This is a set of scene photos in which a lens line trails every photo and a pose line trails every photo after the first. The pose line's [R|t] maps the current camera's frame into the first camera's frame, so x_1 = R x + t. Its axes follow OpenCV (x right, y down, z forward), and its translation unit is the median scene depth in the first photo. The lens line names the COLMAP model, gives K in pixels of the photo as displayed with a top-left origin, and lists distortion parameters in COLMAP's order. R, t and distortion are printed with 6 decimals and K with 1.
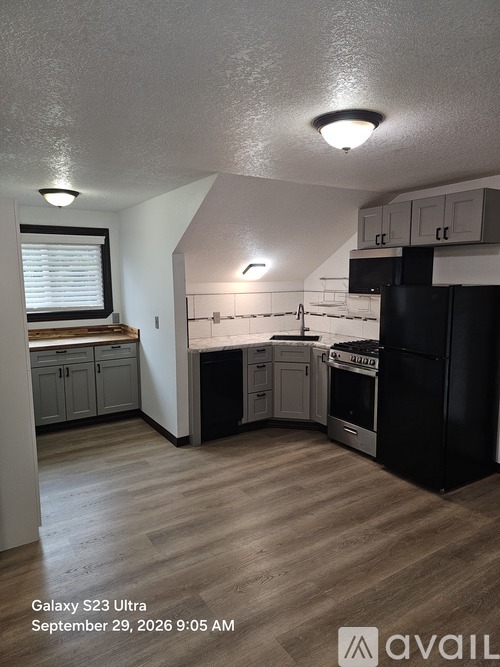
lens RADIAL K [[434.6, 0, 245.6], [0, 434.6, 335.2], [0, 0, 1]] dist [0.091247, -0.104262]
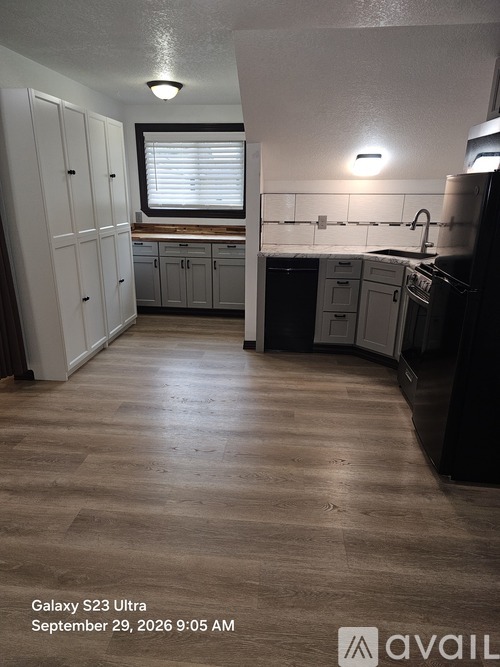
lens RADIAL K [[434.6, 0, 245.6], [0, 434.6, 335.2], [0, 0, 1]] dist [0.091247, -0.104262]
pose [[0.792569, 0.207129, -0.573527, 0.397830], [-0.097511, 0.971490, 0.216100, 0.005351], [0.601936, -0.115349, 0.790170, 0.197598]]
